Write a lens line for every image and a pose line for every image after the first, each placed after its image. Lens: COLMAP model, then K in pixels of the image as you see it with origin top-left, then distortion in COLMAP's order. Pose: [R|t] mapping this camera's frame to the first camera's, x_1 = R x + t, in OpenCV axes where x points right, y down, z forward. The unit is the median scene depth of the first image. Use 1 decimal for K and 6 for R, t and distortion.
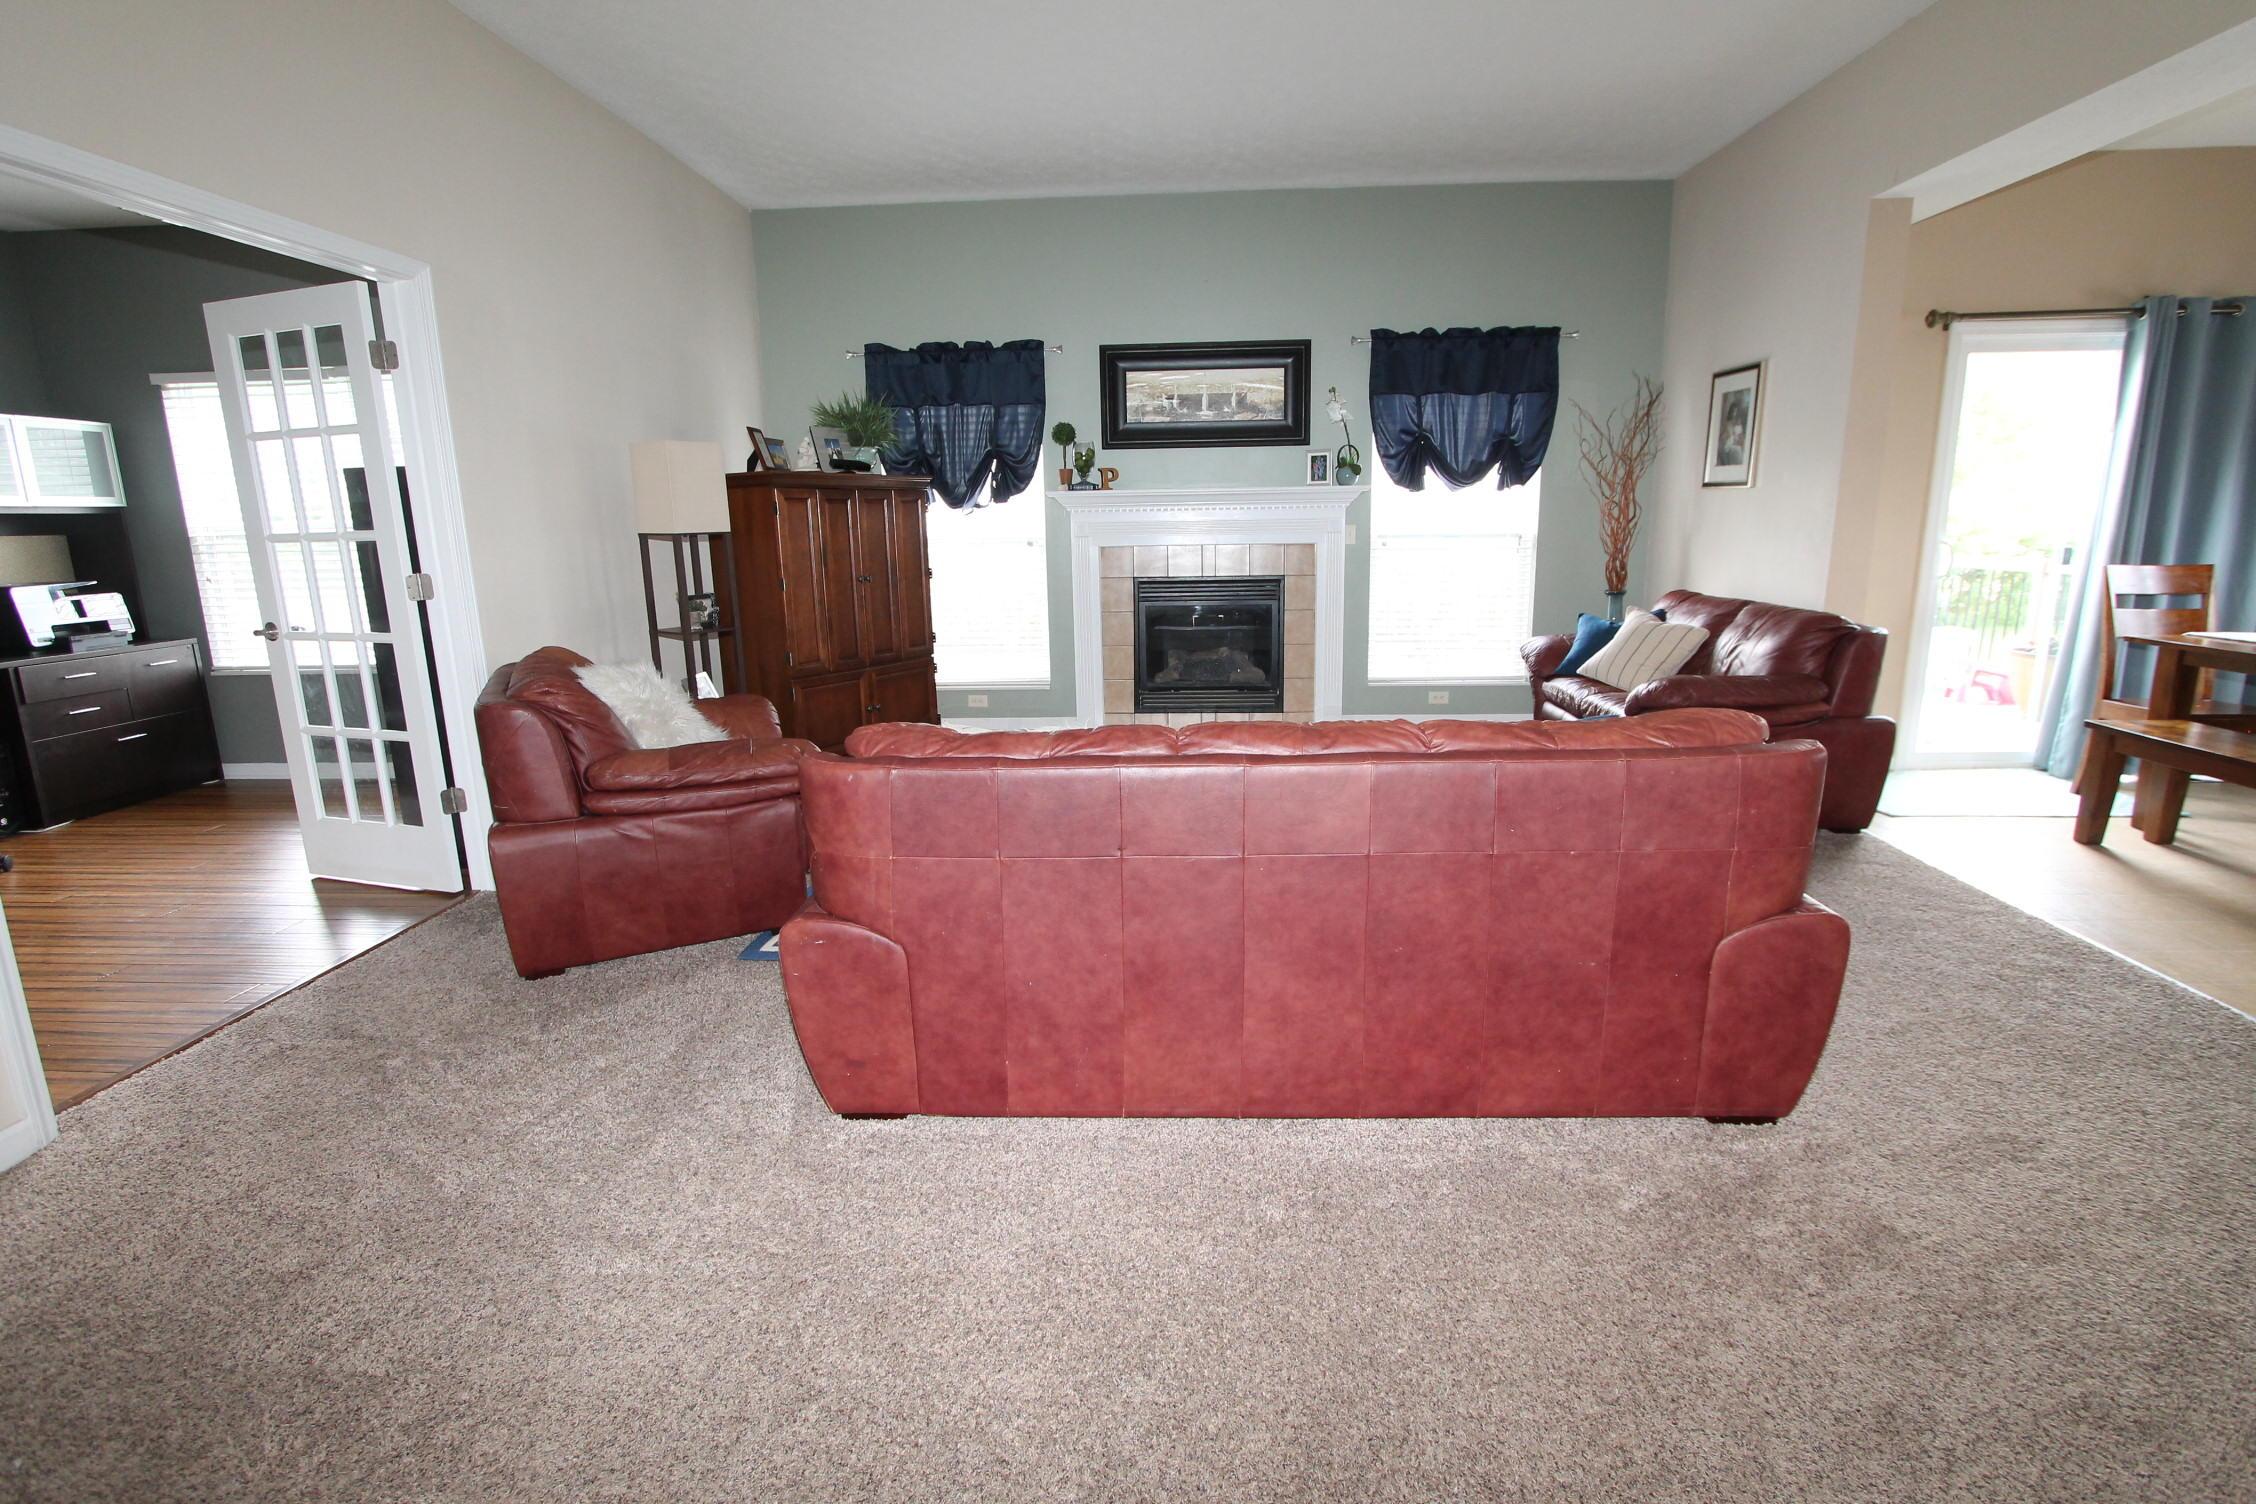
lens RADIAL K [[1063.8, 0, 1139.7], [0, 1063.8, 738.1], [0, 0, 1]] dist [-0.026921, 0.009280]
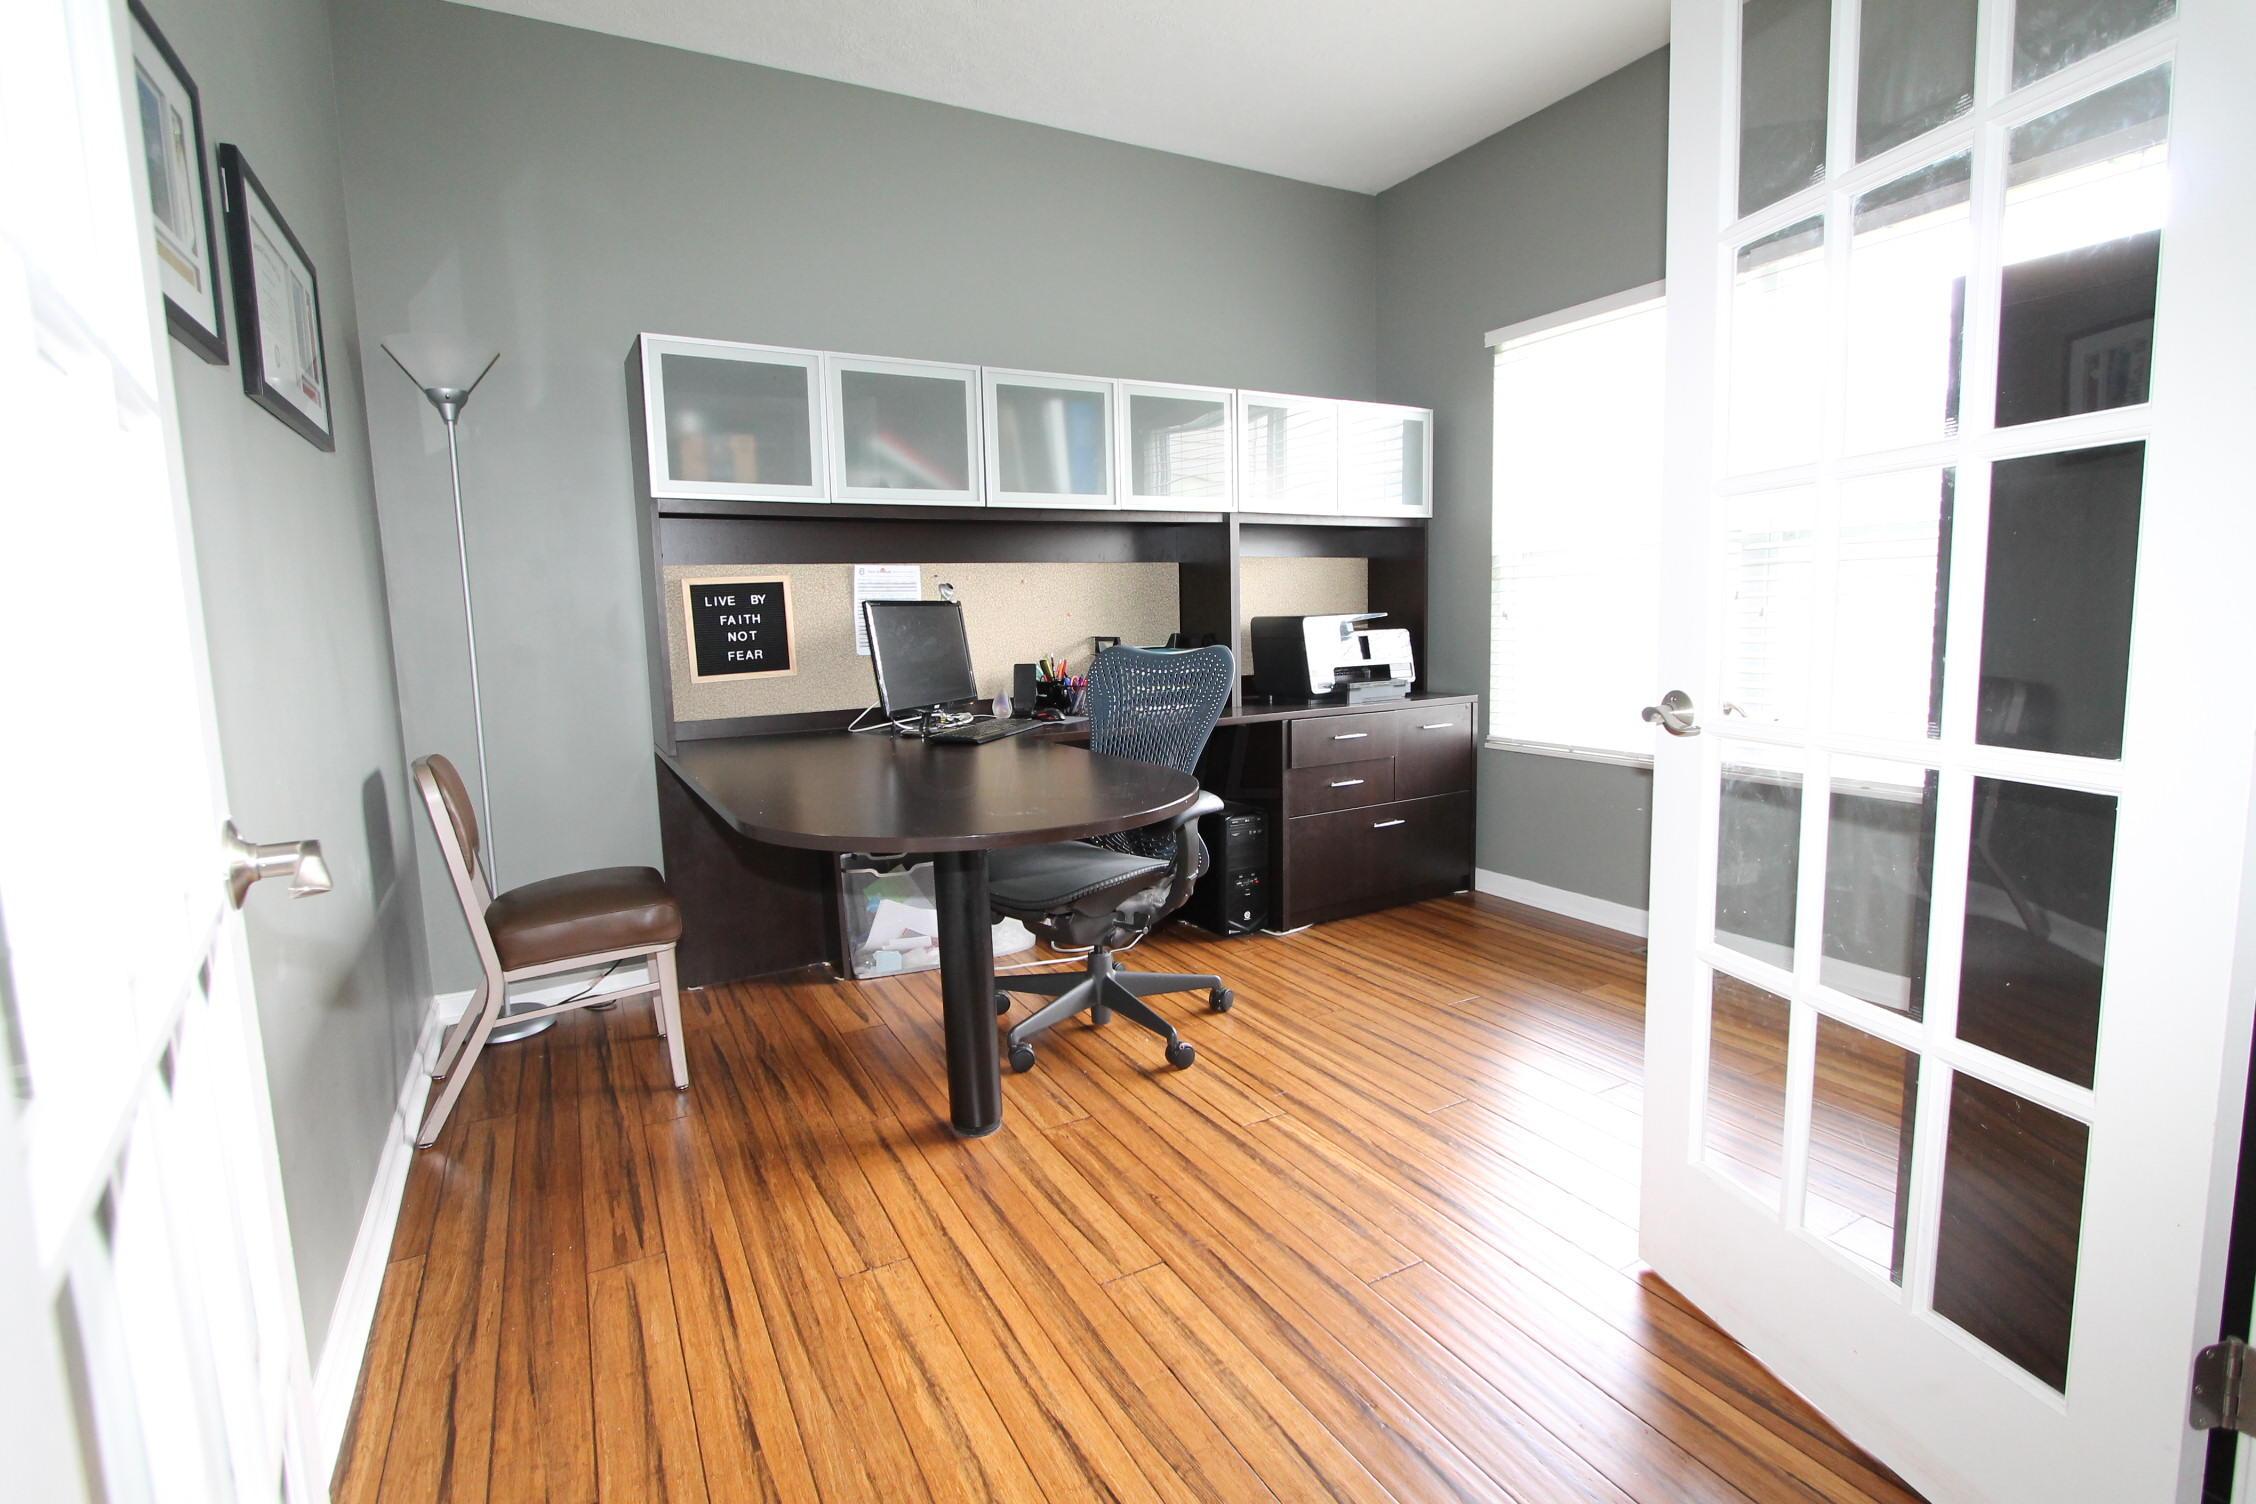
lens RADIAL K [[1063.8, 0, 1139.7], [0, 1063.8, 738.1], [0, 0, 1]] dist [-0.026921, 0.009280]
pose [[0.531652, 0.103171, -0.840656, -0.385596], [-0.156119, 0.987483, 0.022457, -0.043776], [0.832450, 0.119303, 0.541104, 0.392363]]
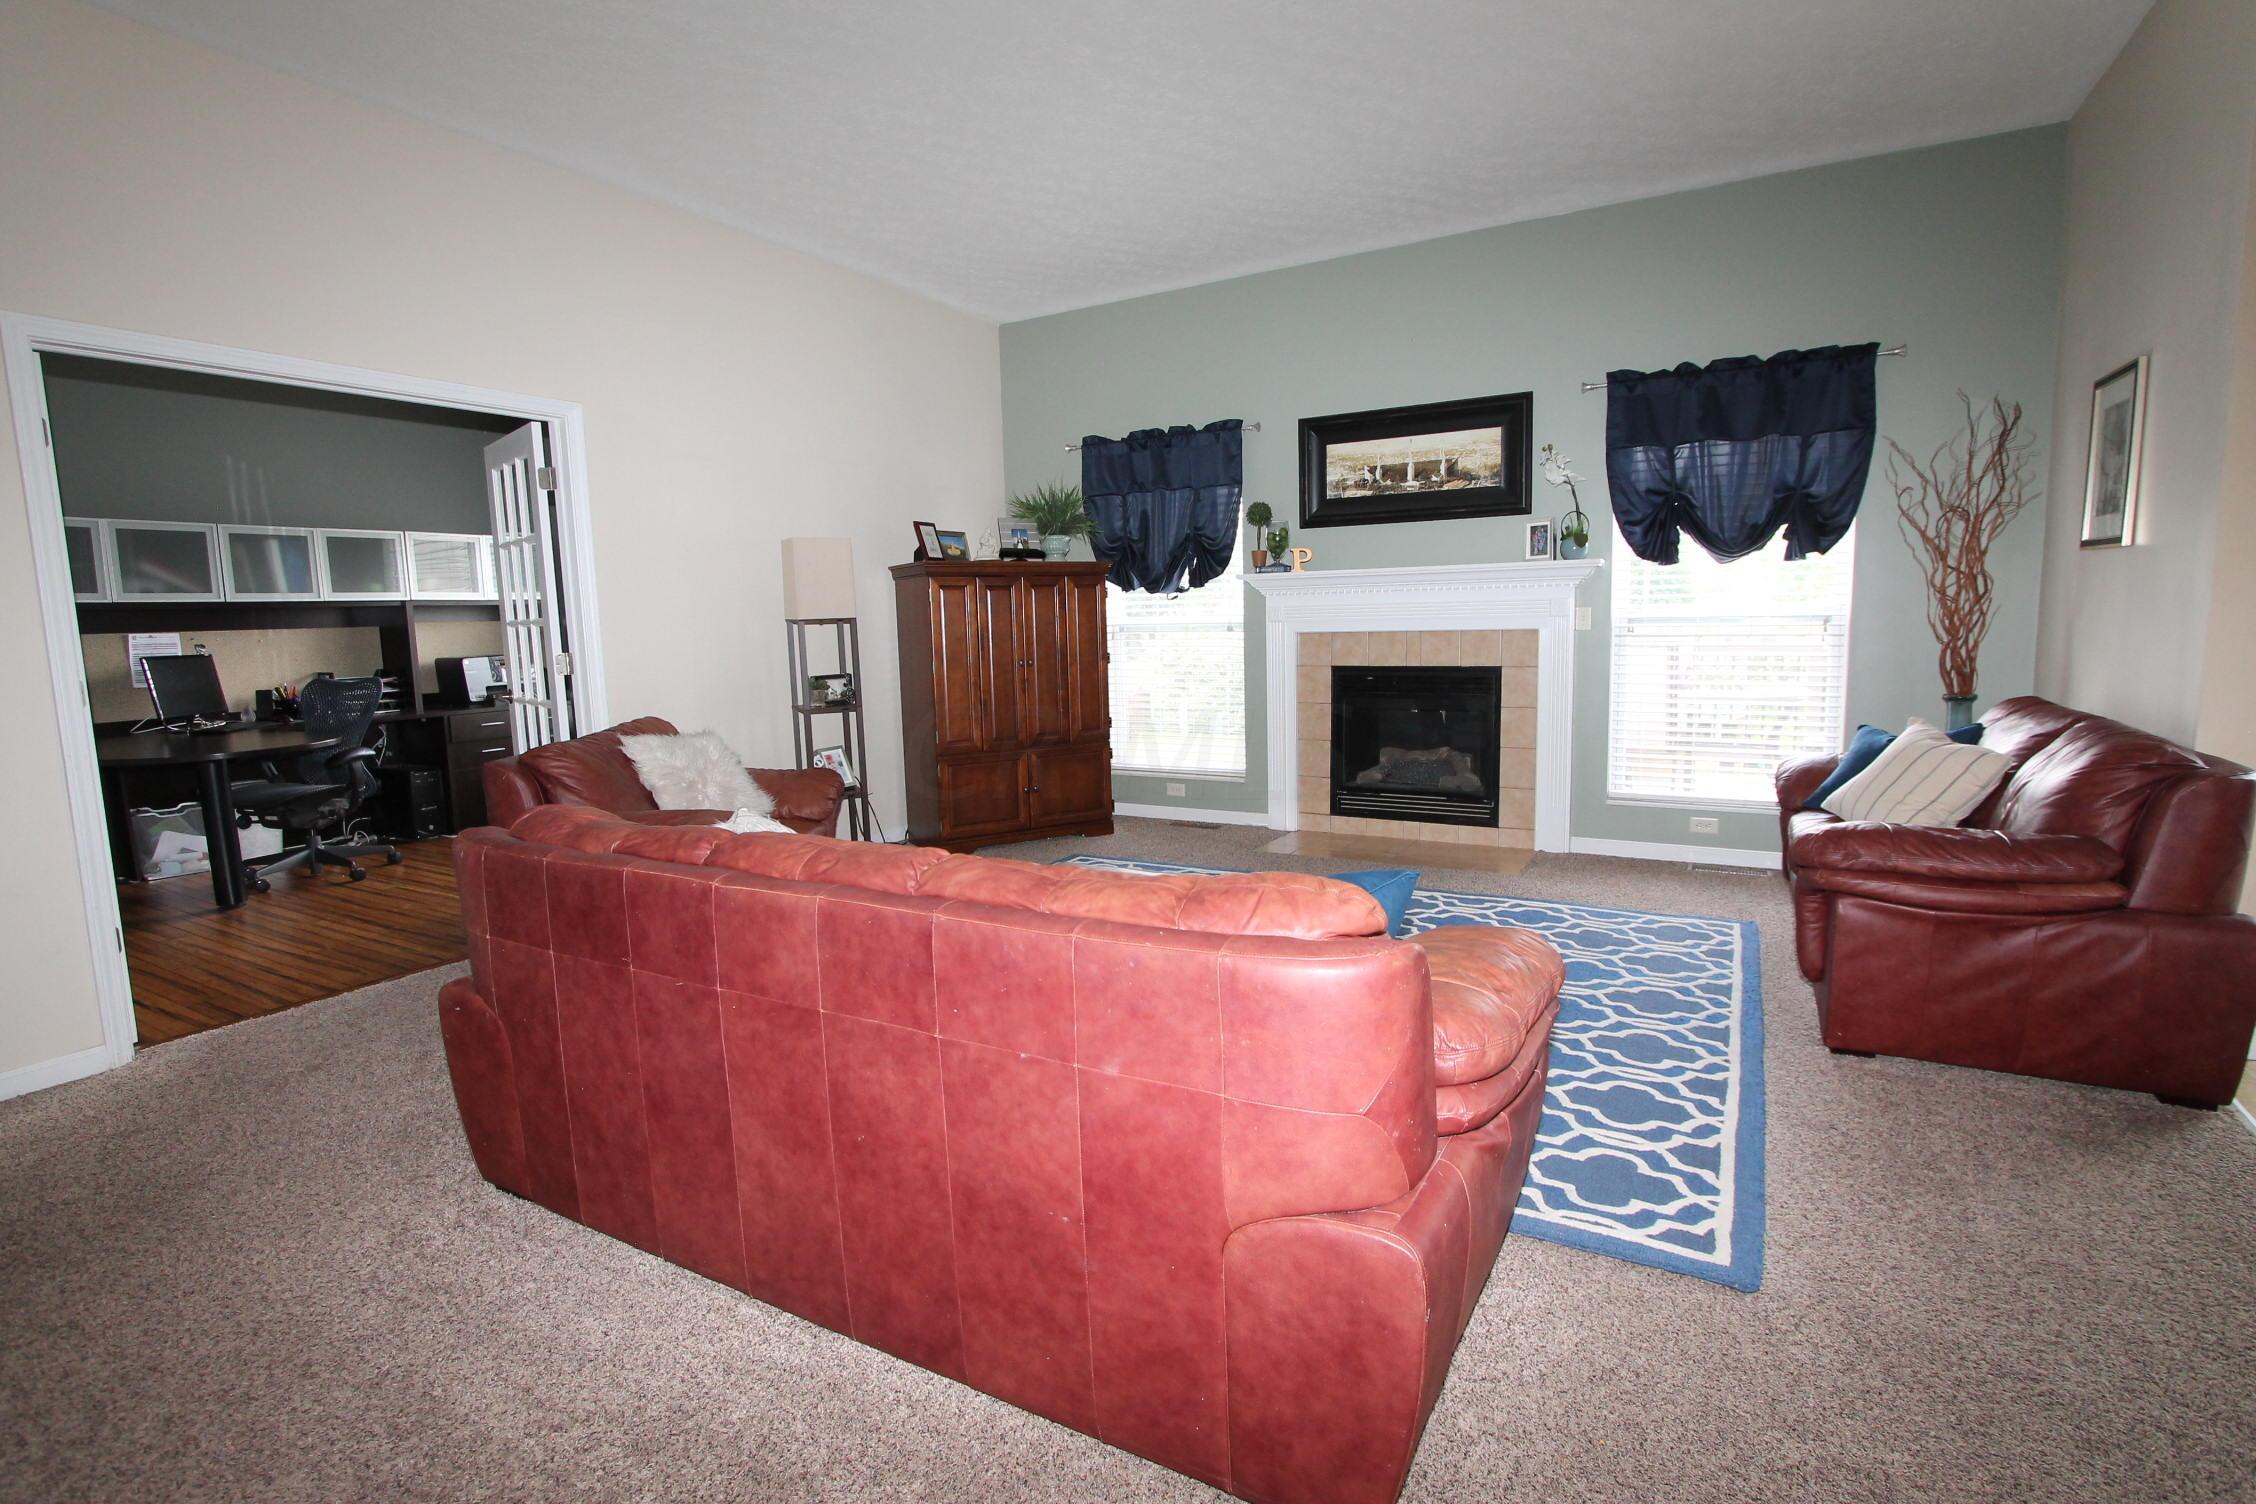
lens RADIAL K [[1063.8, 0, 1139.7], [0, 1063.8, 738.1], [0, 0, 1]] dist [-0.026921, 0.009280]
pose [[0.892024, 0.046990, -0.449540, 0.288603], [-0.081452, 0.995010, -0.057619, -0.026154], [0.444589, 0.088014, 0.891400, 0.134195]]
